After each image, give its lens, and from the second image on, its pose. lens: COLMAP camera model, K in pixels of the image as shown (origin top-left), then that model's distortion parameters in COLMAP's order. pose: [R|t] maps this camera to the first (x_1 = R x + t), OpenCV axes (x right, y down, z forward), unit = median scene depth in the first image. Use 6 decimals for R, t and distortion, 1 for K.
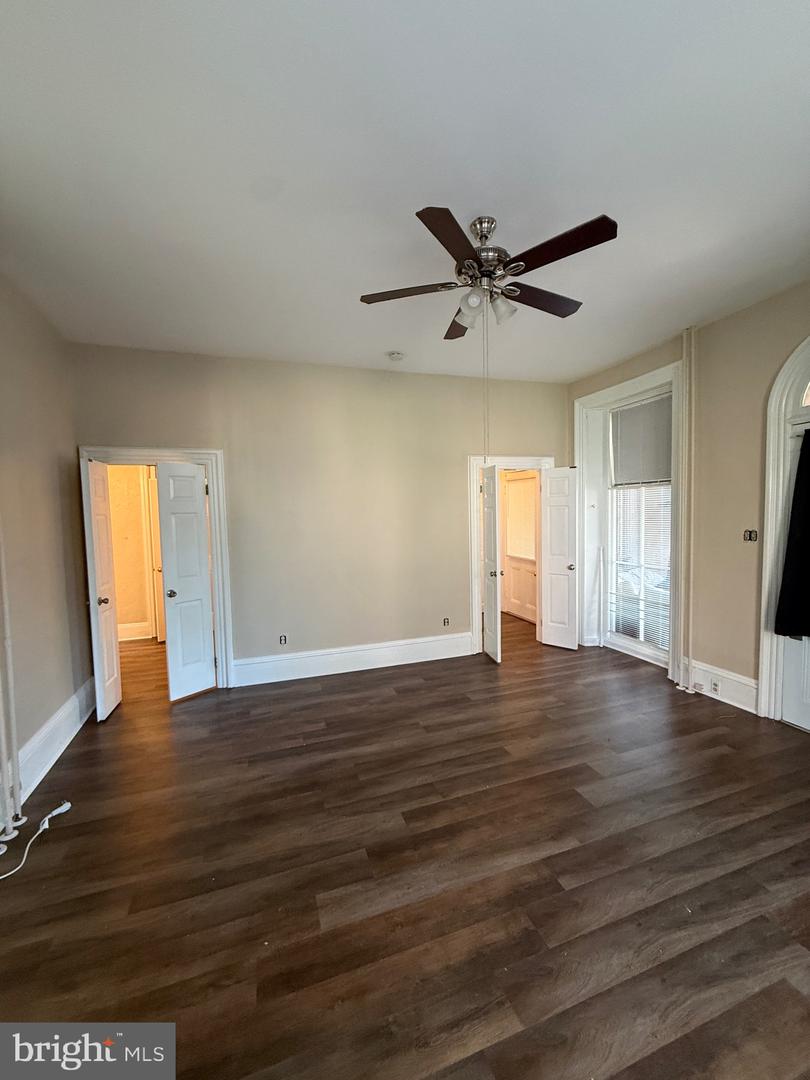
lens RADIAL K [[432.1, 0, 405.0], [0, 432.1, 540.0], [0, 0, 1]] dist [0.000087, 0.000111]
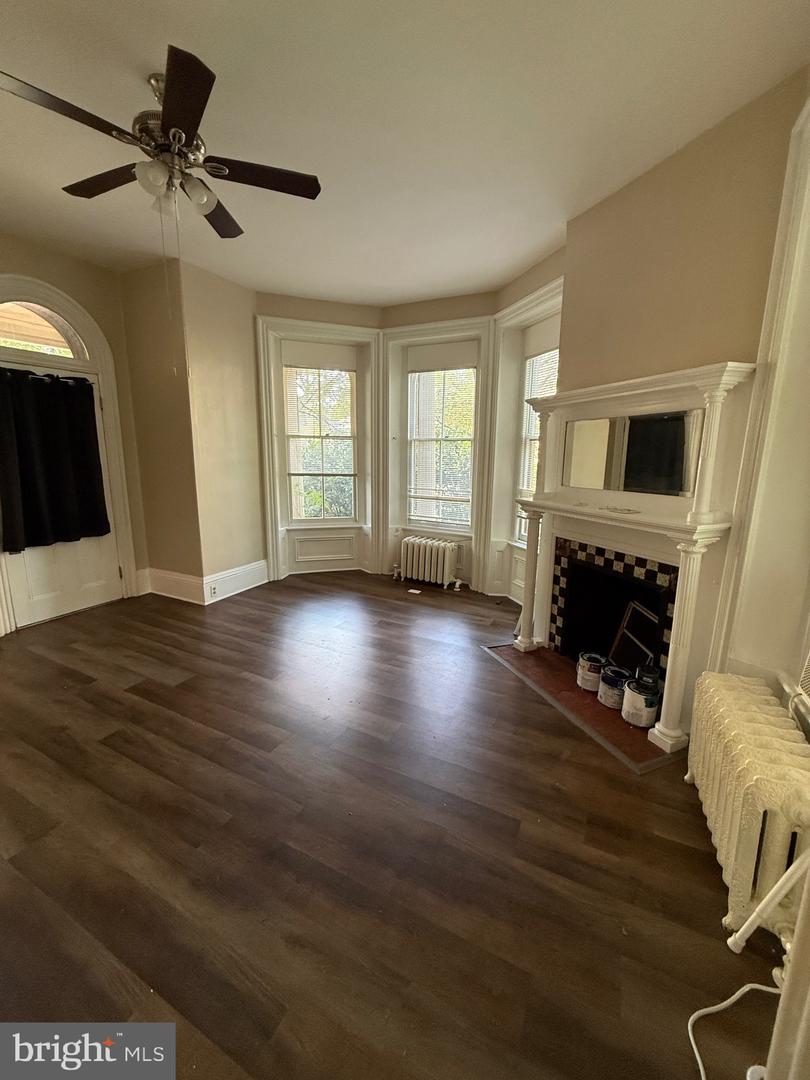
lens RADIAL K [[432.1, 0, 405.0], [0, 432.1, 540.0], [0, 0, 1]] dist [0.000087, 0.000111]
pose [[-0.703406, -0.128153, 0.699140, -0.688022], [0.047553, 0.972924, 0.226181, -0.022885], [-0.709196, 0.192343, -0.678267, 1.118562]]
